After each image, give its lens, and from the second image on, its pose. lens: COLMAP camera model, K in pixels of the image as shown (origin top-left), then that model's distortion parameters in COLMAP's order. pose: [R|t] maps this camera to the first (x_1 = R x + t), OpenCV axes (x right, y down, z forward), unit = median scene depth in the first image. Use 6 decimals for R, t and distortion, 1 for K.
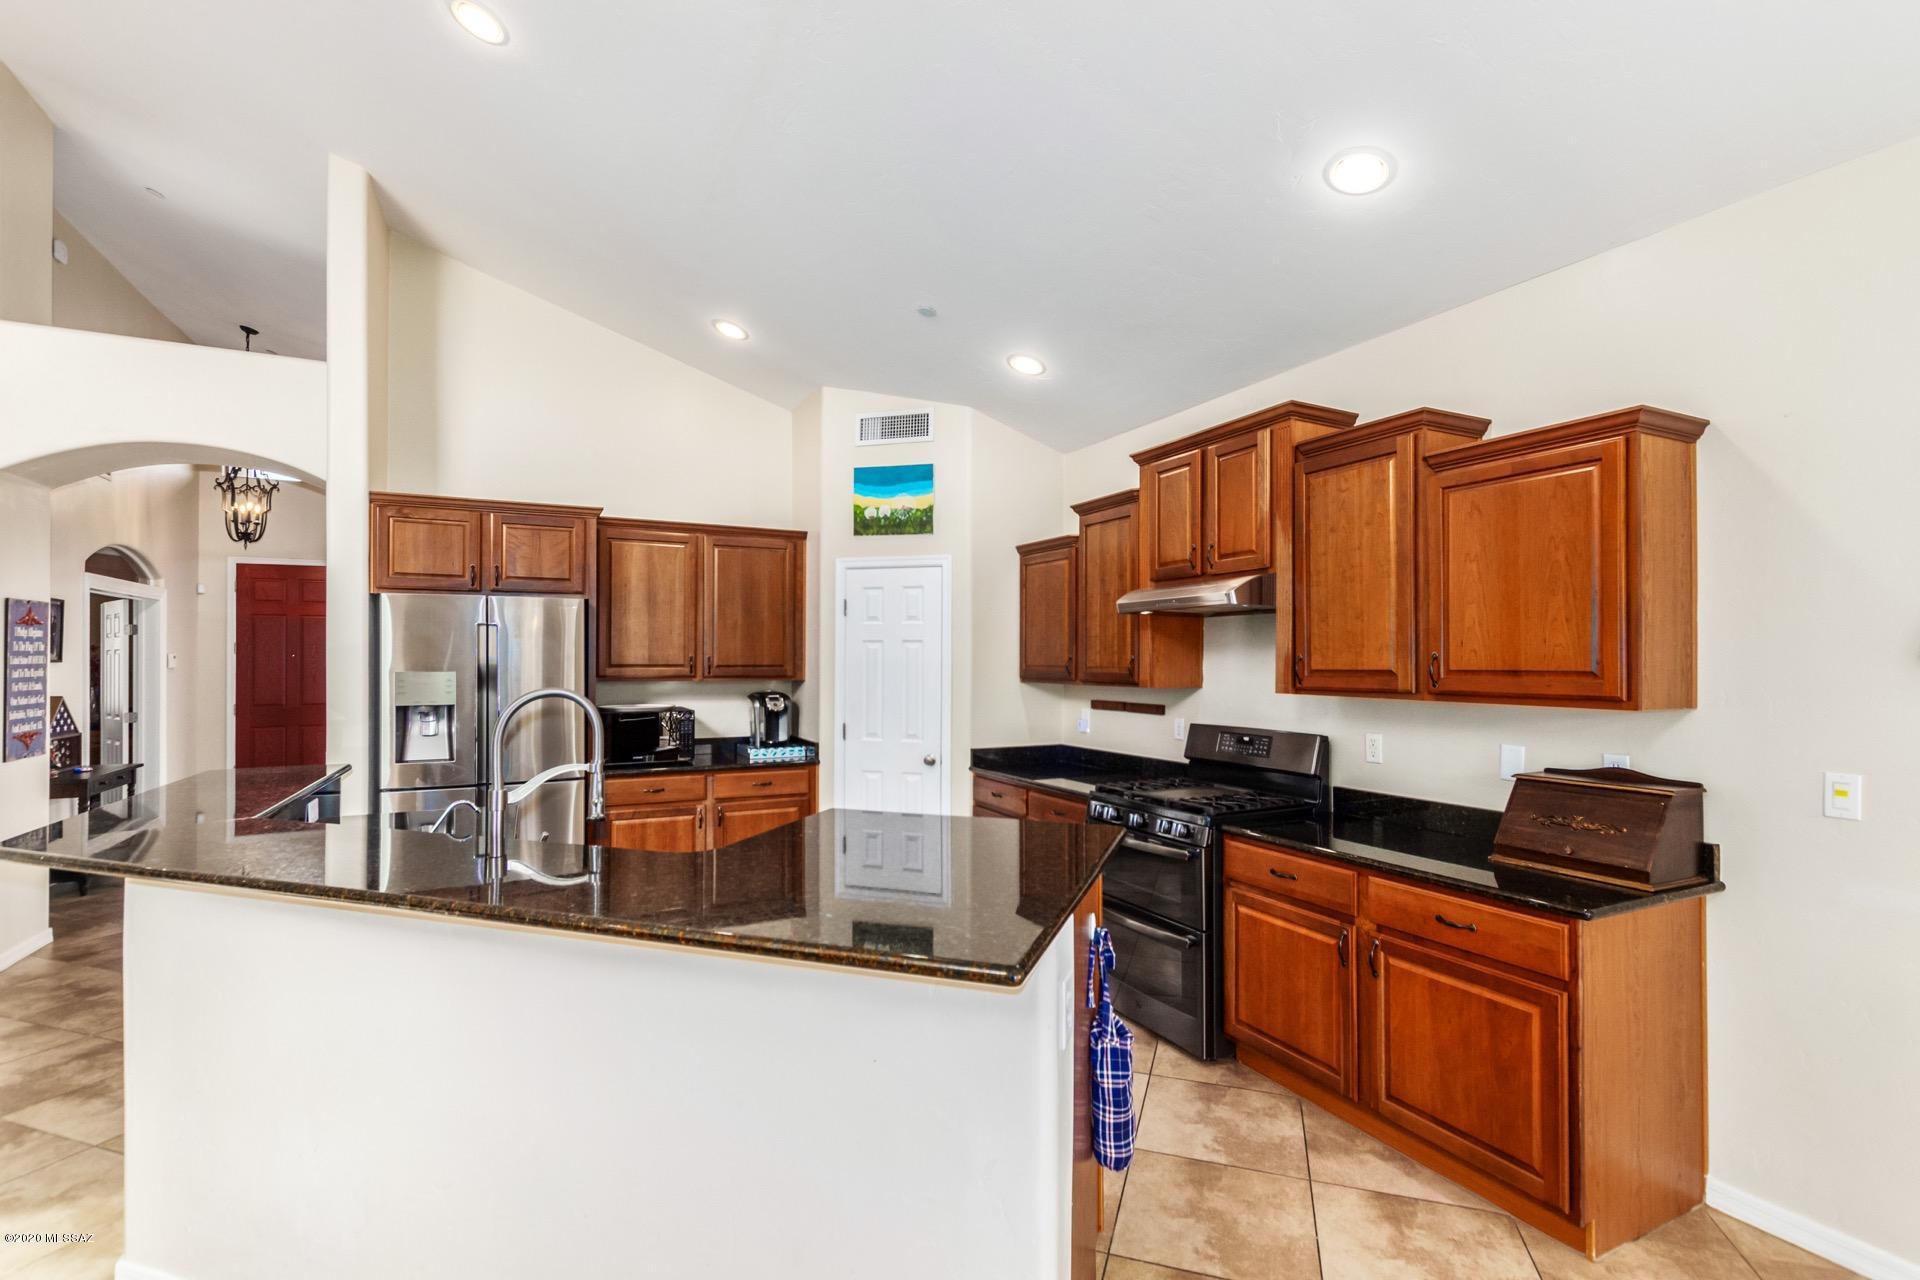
lens RADIAL K [[881.9, 0, 956.0], [0, 881.9, 648.6], [0, 0, 1]] dist [0.002425, 0.000256]
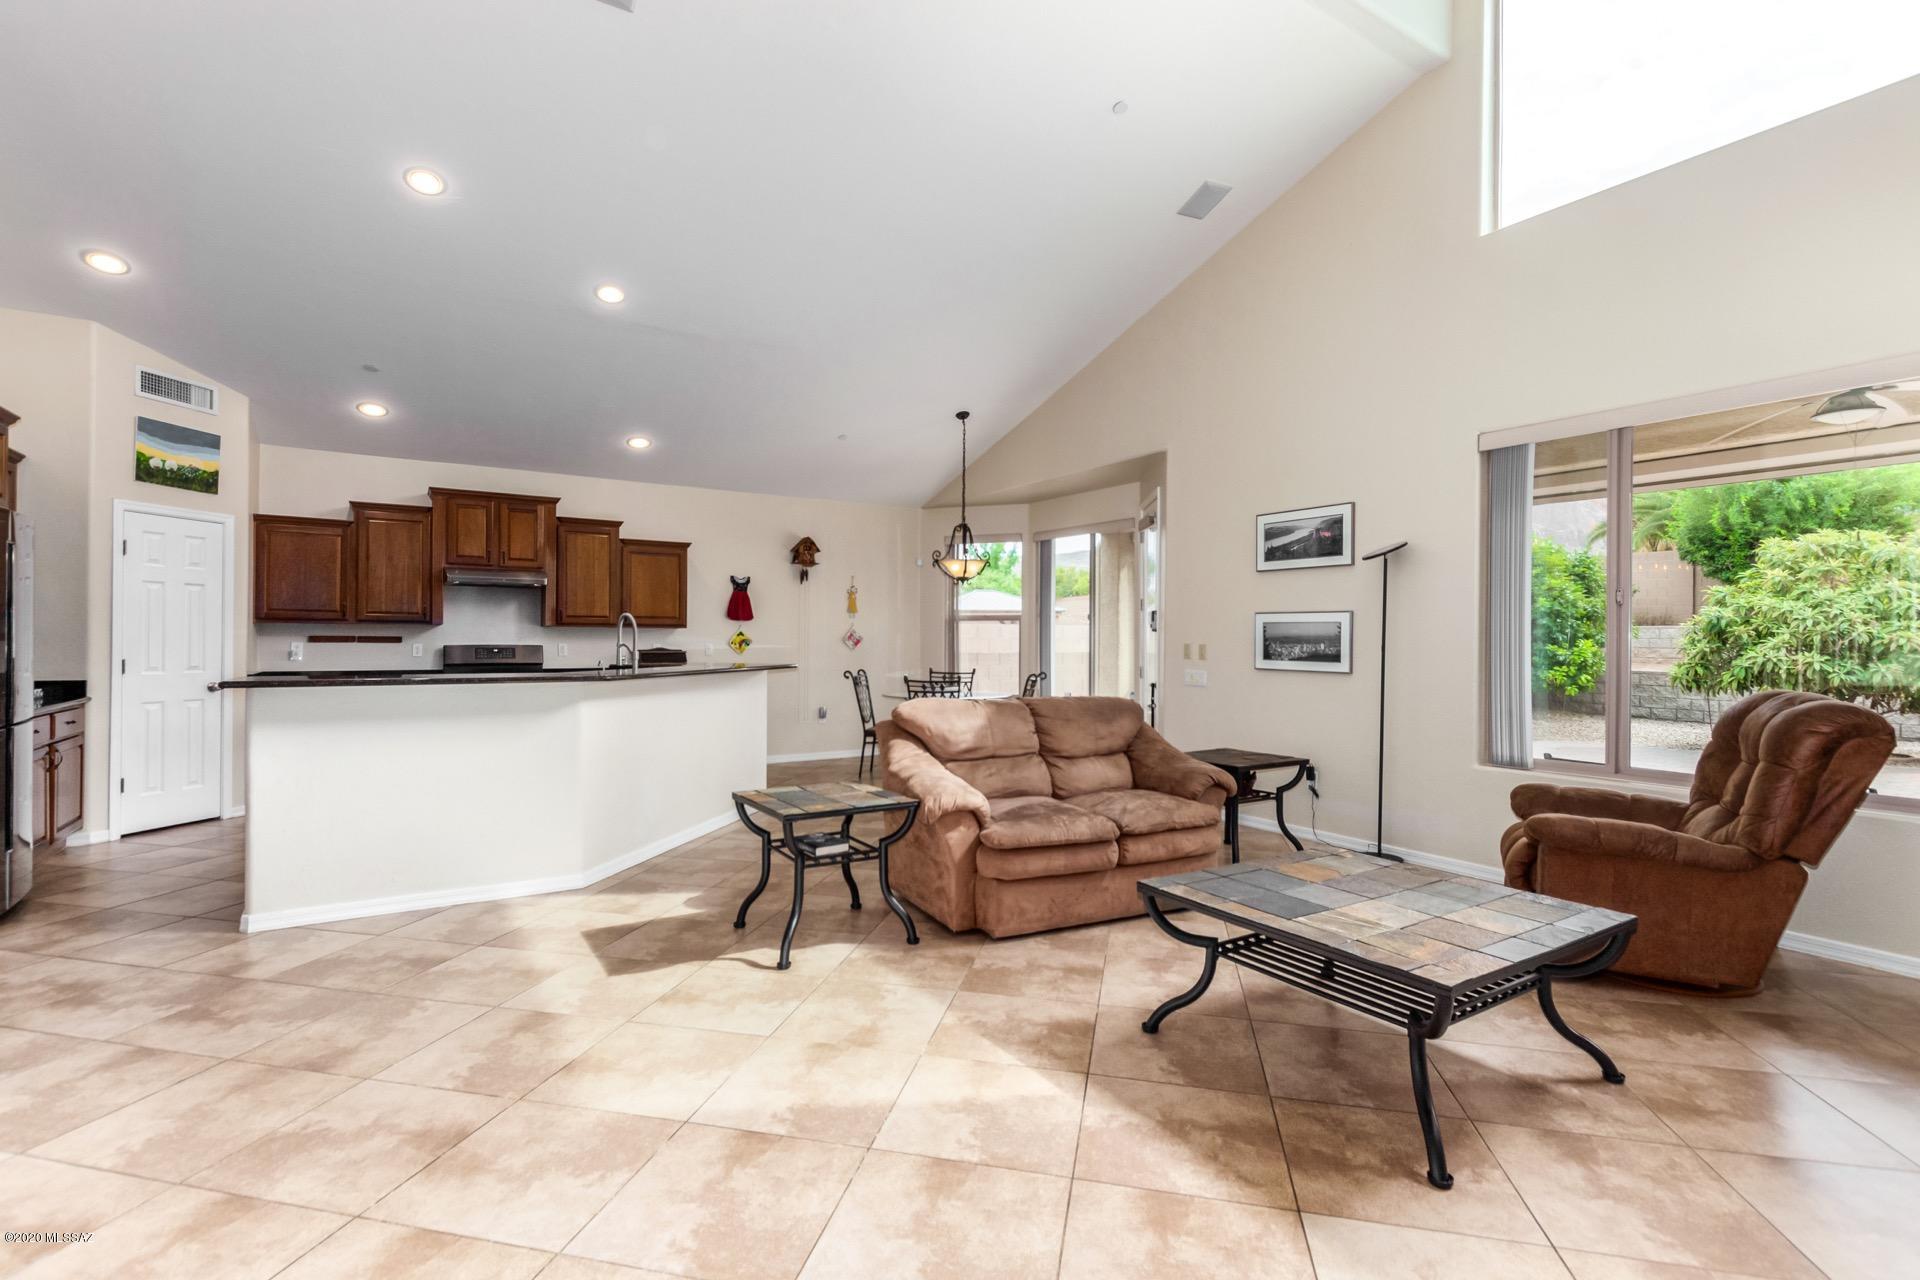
lens RADIAL K [[874.9, 0, 960.0], [0, 874.9, 640.0], [0, 0, 1]] dist [-0.000533, -0.000641]
pose [[-0.110970, -0.003300, 0.993818, -1.282217], [-0.020958, 0.999780, 0.000980, 0.041097], [-0.993603, -0.020719, -0.111015, 0.139975]]
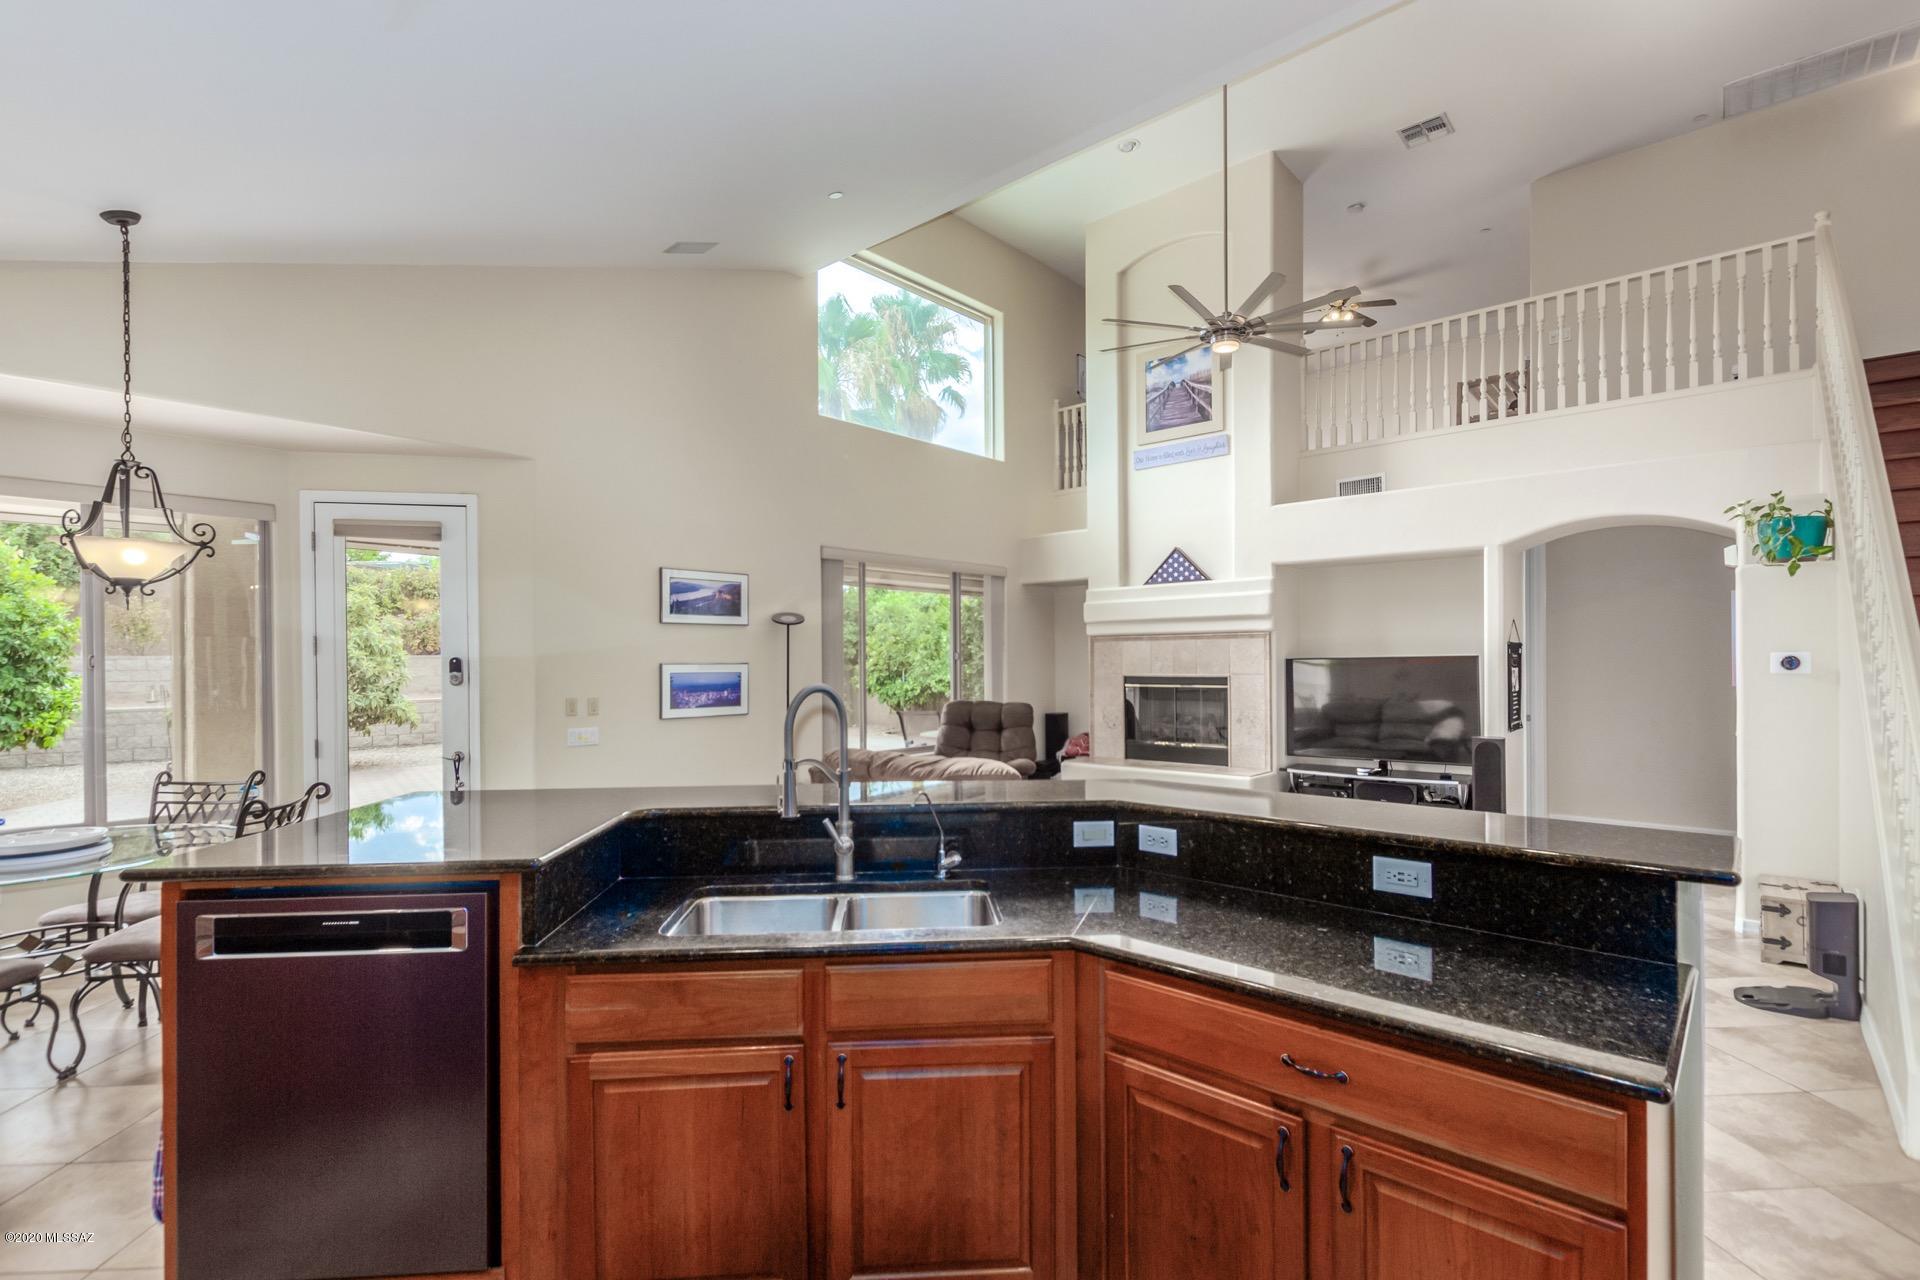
lens RADIAL K [[876.7, 0, 954.6], [0, 876.7, 660.5], [0, 0, 1]] dist [0.001178, 0.000079]
pose [[-0.926166, 0.008198, -0.377028, -0.090356], [0.013281, 0.999853, -0.010883, 0.012012], [0.376883, -0.015086, -0.926138, 0.859036]]
